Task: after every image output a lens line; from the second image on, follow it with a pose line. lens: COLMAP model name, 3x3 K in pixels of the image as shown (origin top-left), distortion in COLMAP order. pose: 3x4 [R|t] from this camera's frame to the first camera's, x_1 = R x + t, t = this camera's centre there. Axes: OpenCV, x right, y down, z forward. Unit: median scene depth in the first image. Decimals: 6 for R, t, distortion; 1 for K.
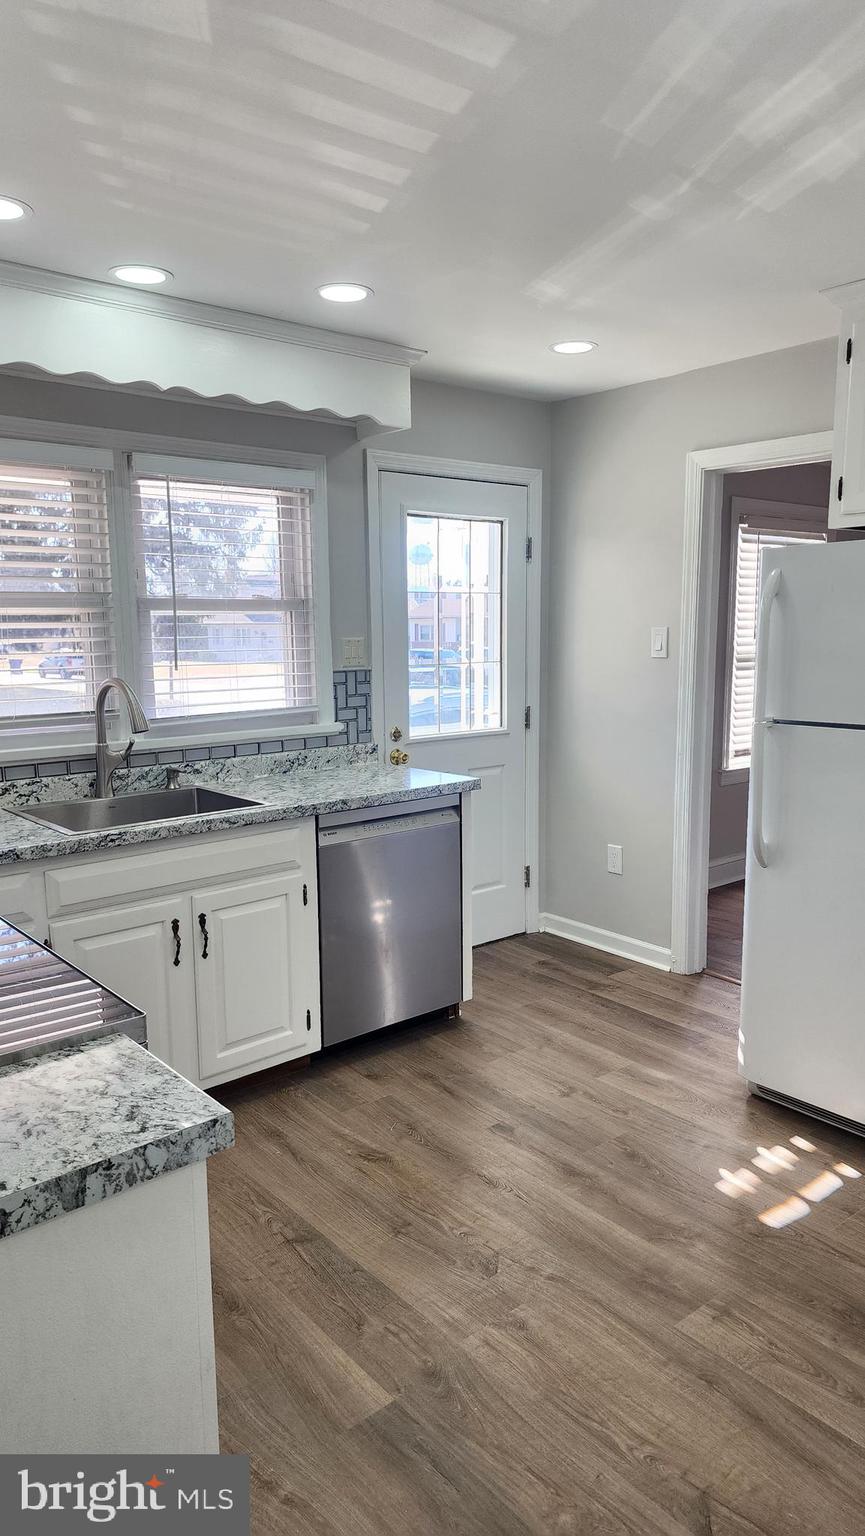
lens RADIAL K [[1027.9, 0, 438.7], [0, 1027.9, 781.5], [0, 0, 1]] dist [0.073390, -0.008668]
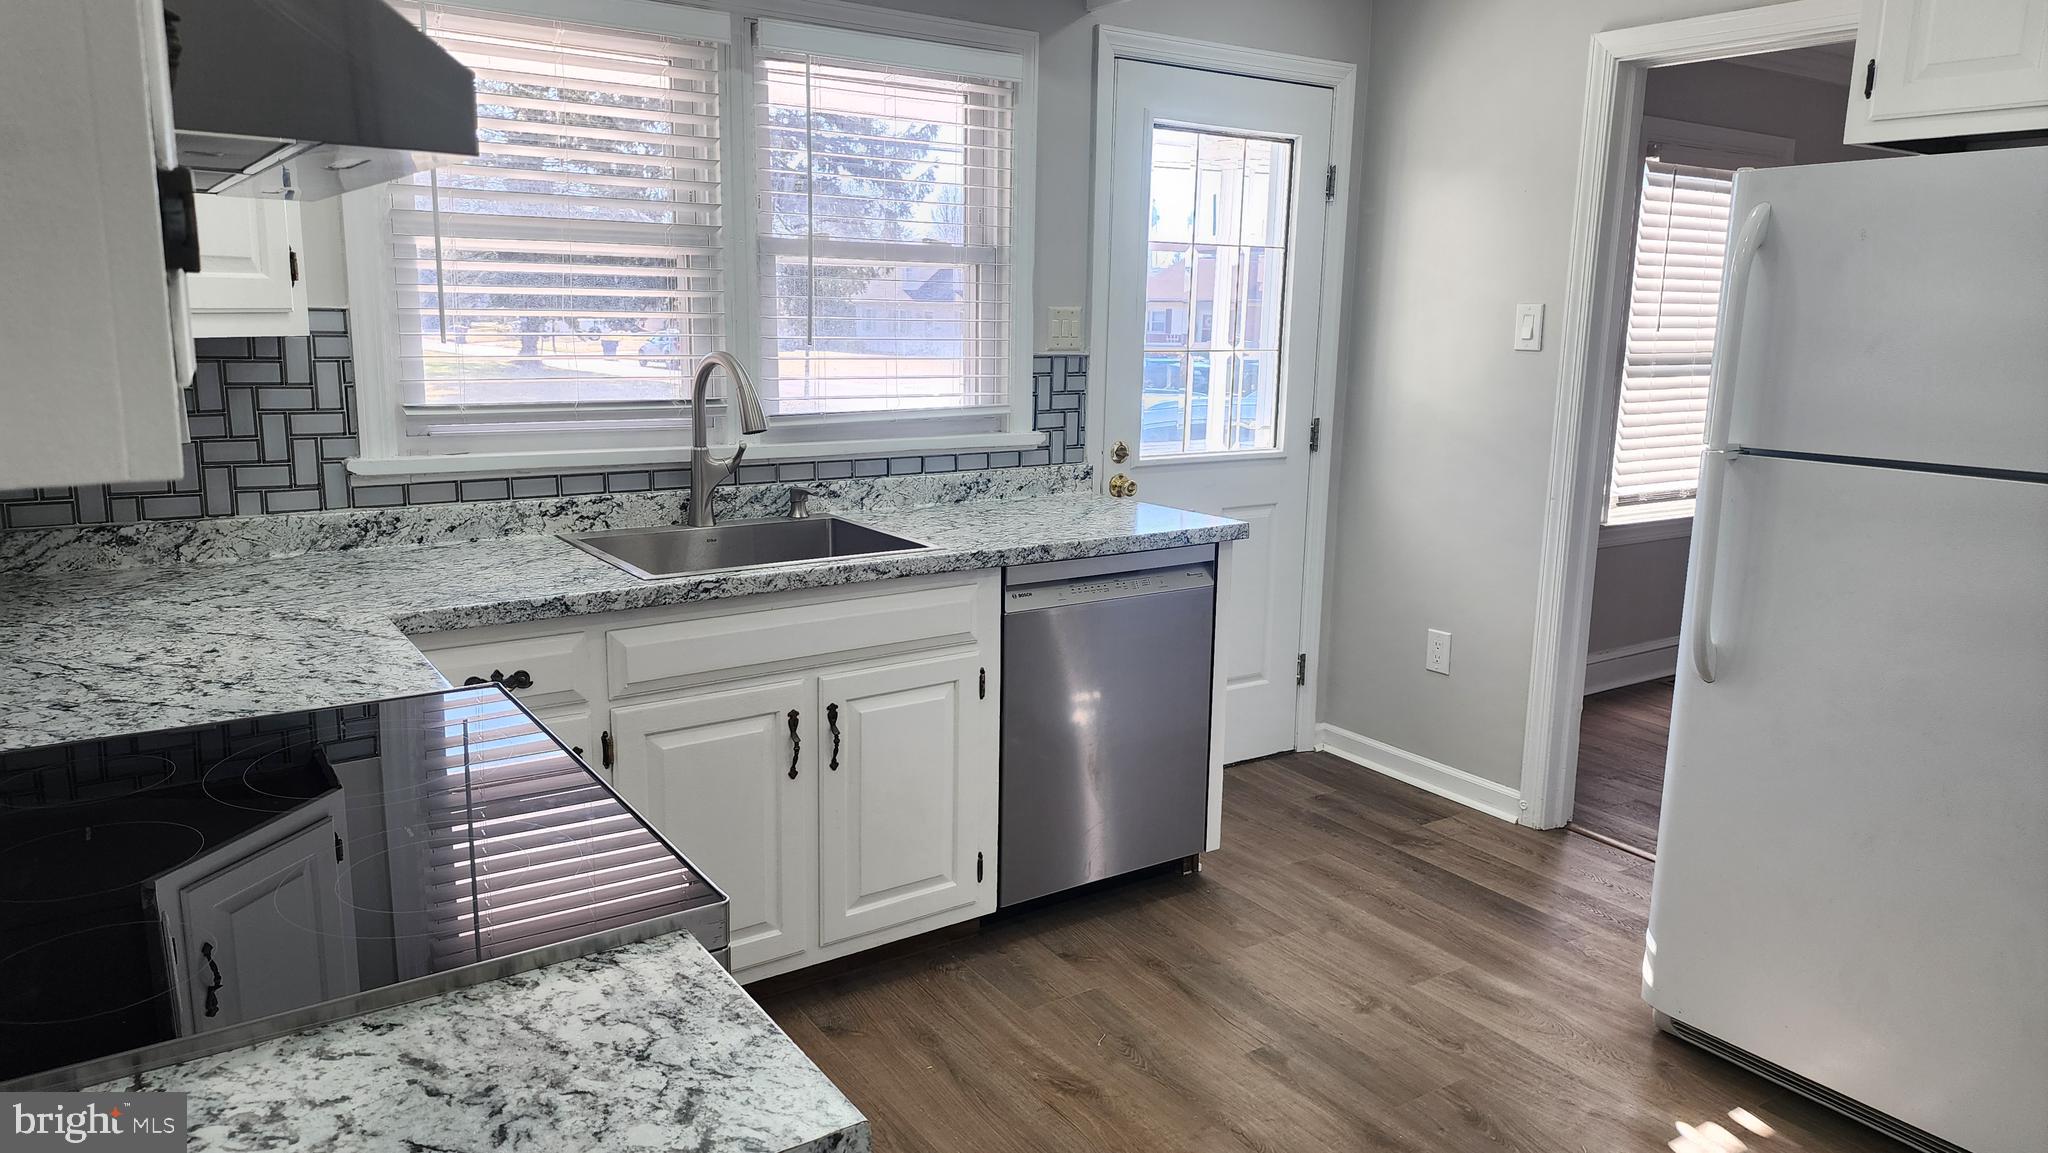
lens RADIAL K [[1370.5, 0, 1013.7], [0, 1370.5, 565.5], [0, 0, 1]] dist [0.073390, -0.008668]
pose [[0.994058, 0.046701, -0.098320, -0.023458], [-0.043522, 0.998466, 0.034233, 0.001238], [0.099768, -0.029750, 0.994566, 0.105990]]
